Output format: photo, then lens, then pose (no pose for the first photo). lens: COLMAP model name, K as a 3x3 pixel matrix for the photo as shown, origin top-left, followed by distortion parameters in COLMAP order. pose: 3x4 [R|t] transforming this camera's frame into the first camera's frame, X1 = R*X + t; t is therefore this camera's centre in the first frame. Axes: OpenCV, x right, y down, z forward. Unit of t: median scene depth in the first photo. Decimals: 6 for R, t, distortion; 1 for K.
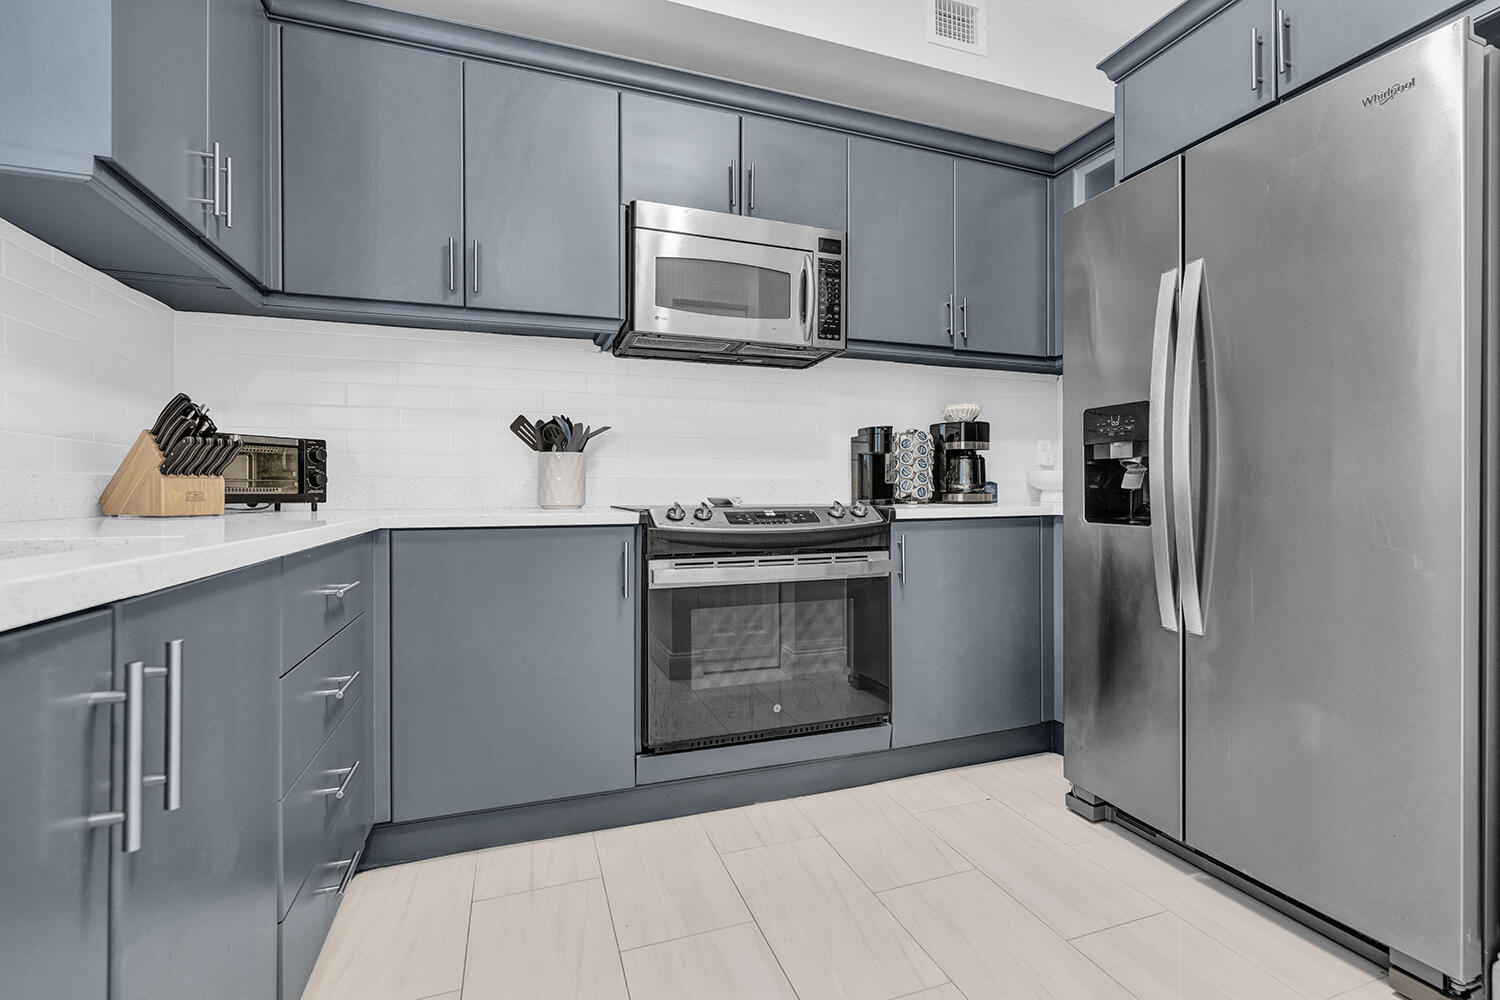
lens RADIAL K [[680.3, 0, 759.7], [0, 680.3, 491.1], [0, 0, 1]] dist [-0.000896, 0.001525]
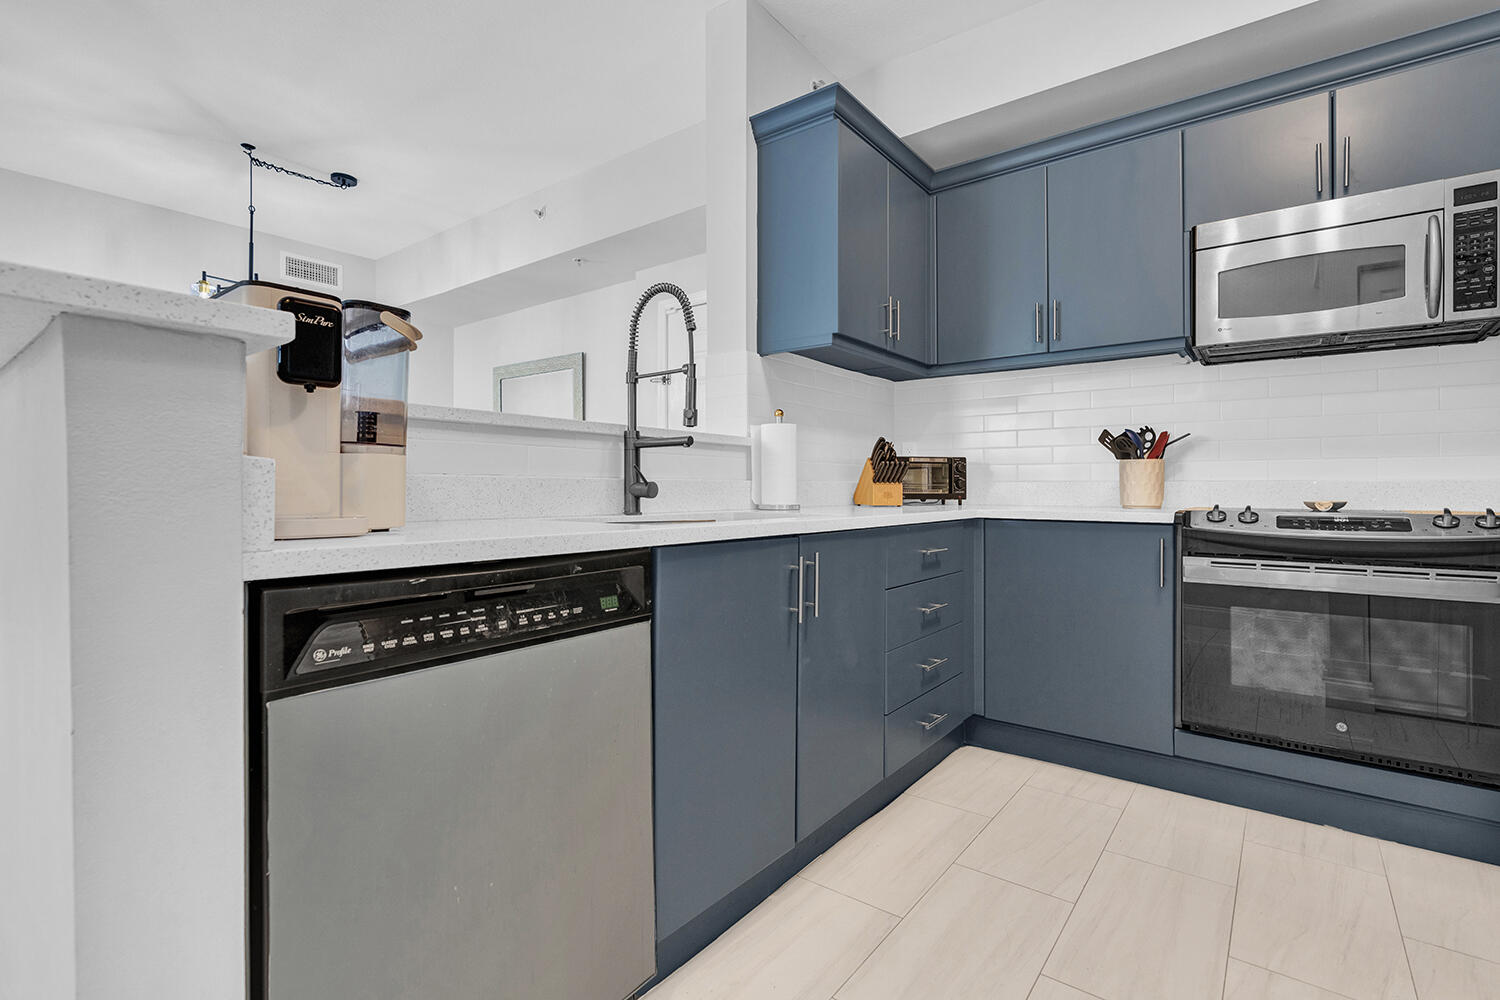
lens RADIAL K [[680.3, 0, 749.8], [0, 680.3, 491.3], [0, 0, 1]] dist [-0.000896, 0.001525]
pose [[0.529994, 0.006301, -0.847978, 0.382699], [-0.003662, 0.999980, 0.005141, -0.007563], [0.847994, 0.000381, 0.530006, -0.187316]]
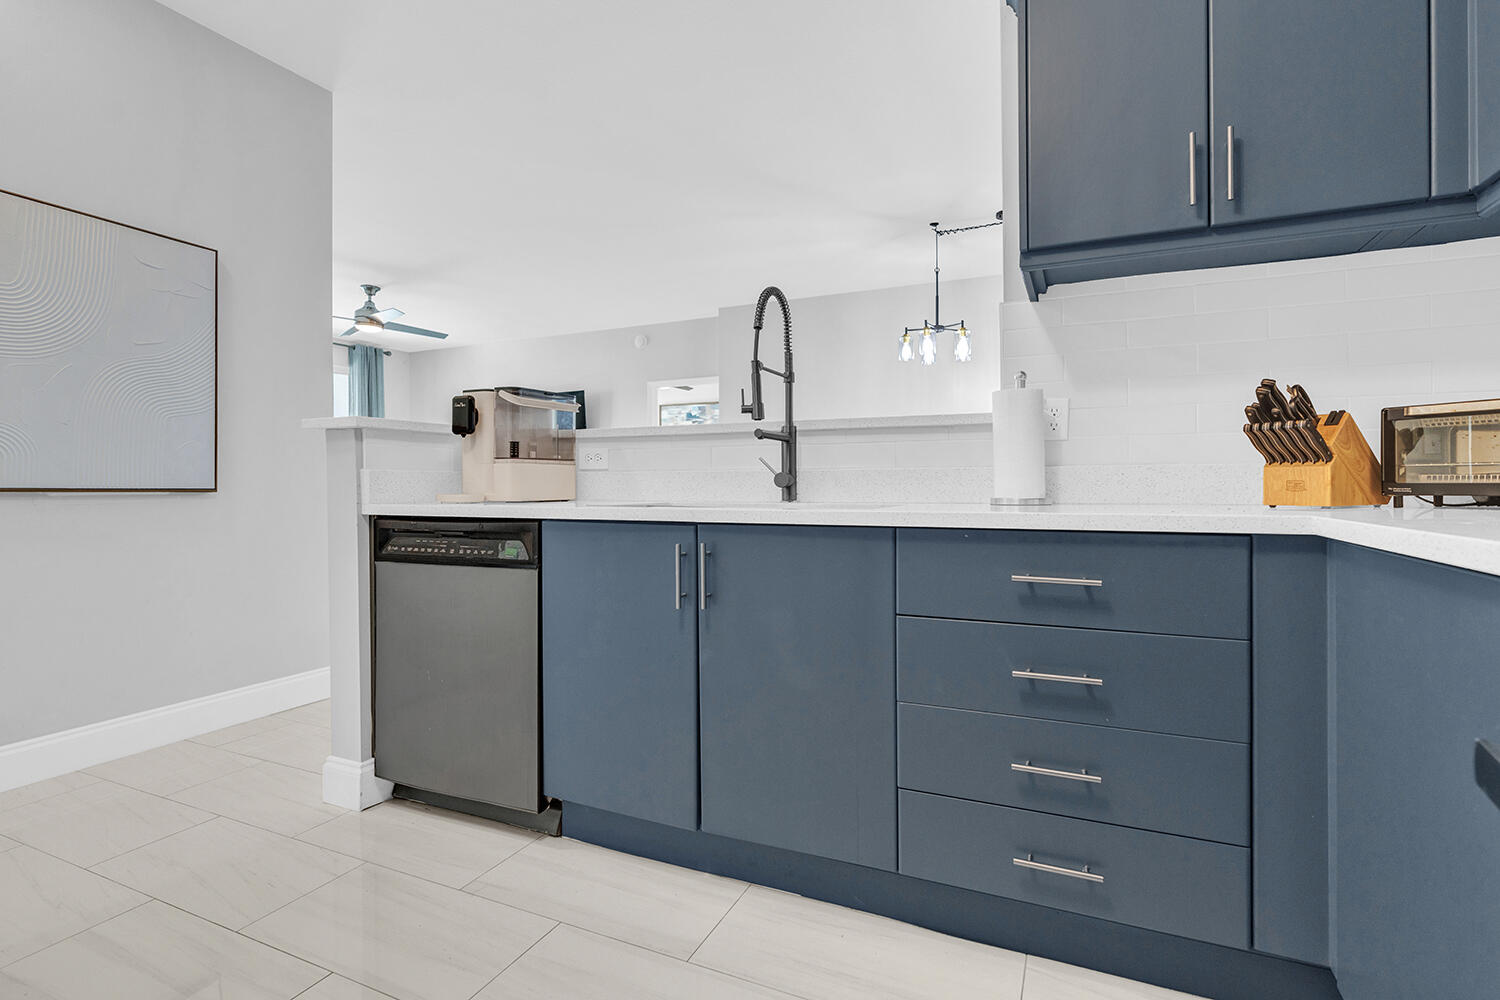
lens RADIAL K [[680.3, 0, 752.6], [0, 680.3, 492.3], [0, 0, 1]] dist [-0.000896, 0.001525]
pose [[-0.678739, 0.009161, -0.734323, 0.274471], [0.004310, 0.999955, 0.008491, 0.004893], [0.734367, 0.002598, -0.678747, 0.905909]]
